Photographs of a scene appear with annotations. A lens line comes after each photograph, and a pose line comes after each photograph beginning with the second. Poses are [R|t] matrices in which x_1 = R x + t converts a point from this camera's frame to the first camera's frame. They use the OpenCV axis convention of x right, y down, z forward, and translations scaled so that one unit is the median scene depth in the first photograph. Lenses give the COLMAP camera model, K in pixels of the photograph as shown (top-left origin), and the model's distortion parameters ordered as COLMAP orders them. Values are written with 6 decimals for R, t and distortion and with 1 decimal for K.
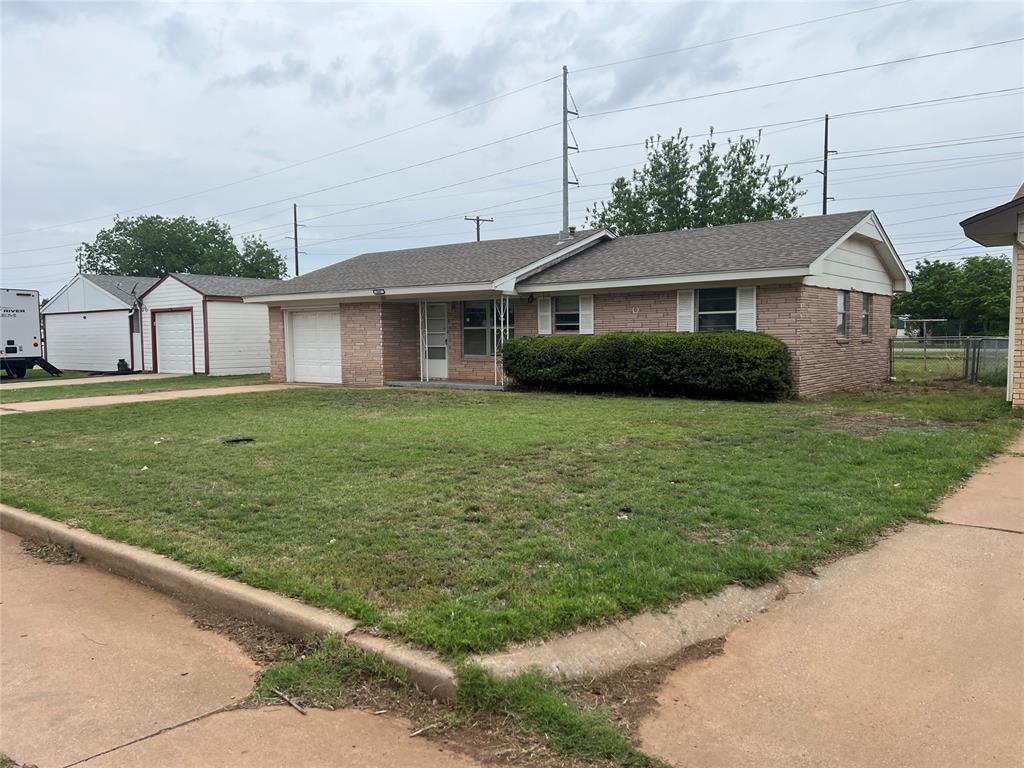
lens RADIAL K [[763.3, 0, 512.0], [0, 763.3, 384.0], [0, 0, 1]] dist [0.099579, -0.132506]
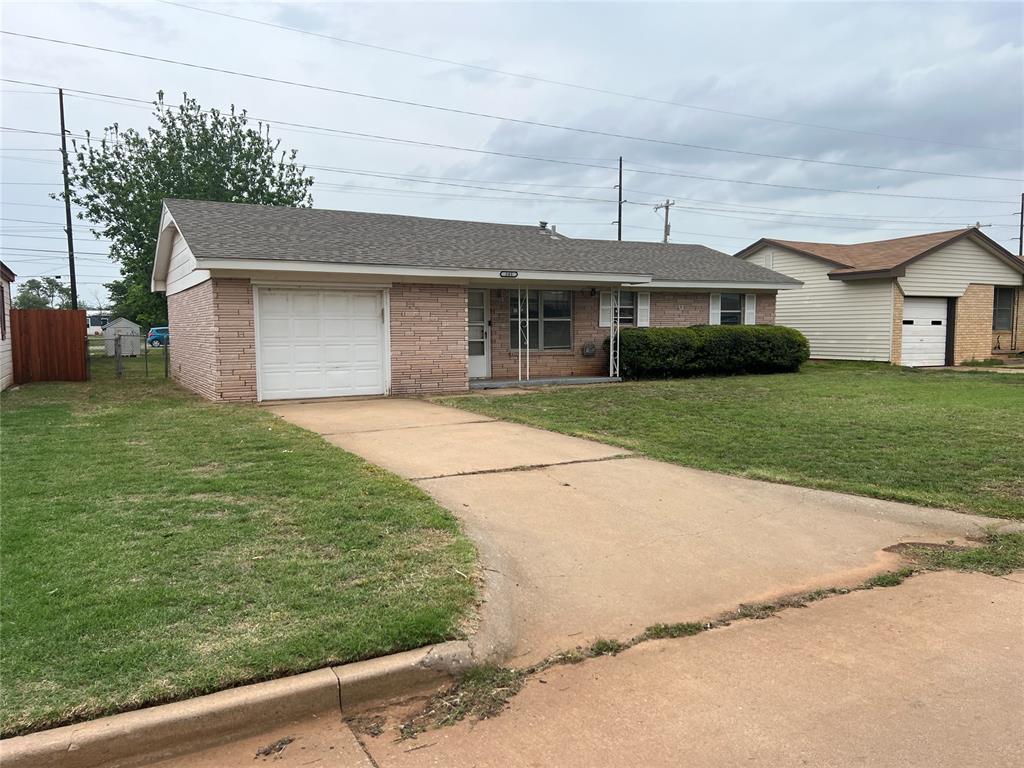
lens RADIAL K [[763.3, 0, 512.0], [0, 763.3, 384.0], [0, 0, 1]] dist [0.099579, -0.132506]
pose [[0.383277, -0.061904, 0.921557, -0.996649], [0.058328, 0.997382, 0.042739, -0.039760], [-0.921790, 0.037372, 0.385884, 0.727856]]
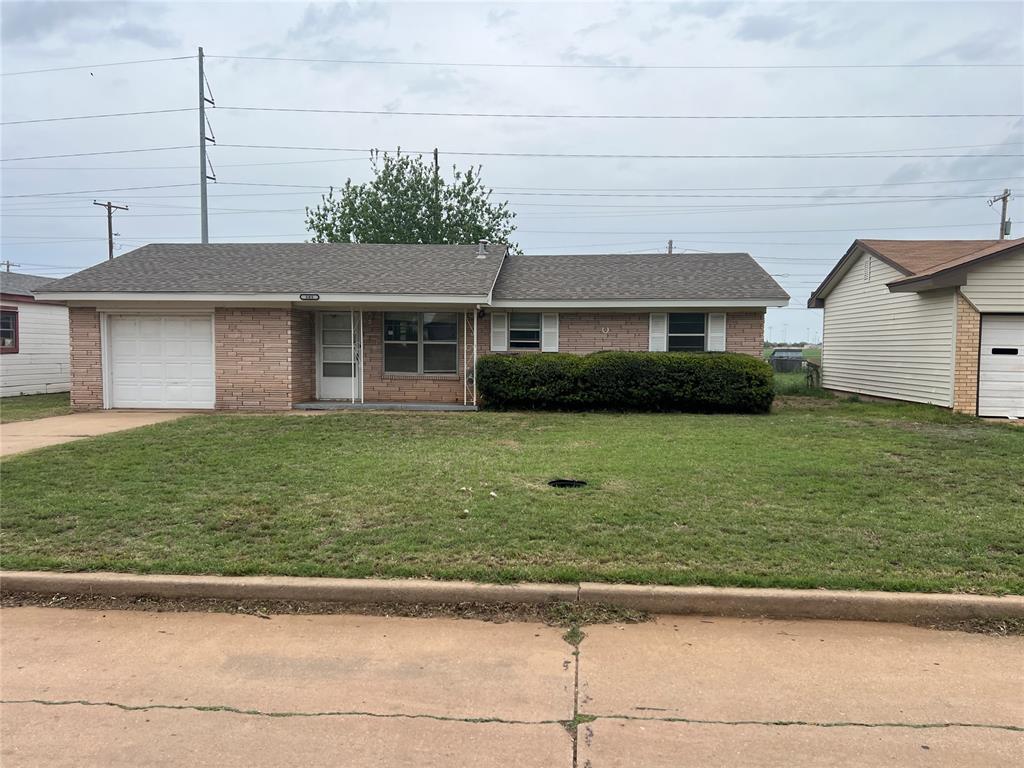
lens RADIAL K [[763.3, 0, 512.0], [0, 763.3, 384.0], [0, 0, 1]] dist [0.099579, -0.132506]
pose [[0.824366, -0.010474, 0.565961, -0.496201], [0.020121, 0.999739, -0.010806, -0.013103], [-0.565700, 0.020296, 0.824361, 0.200246]]
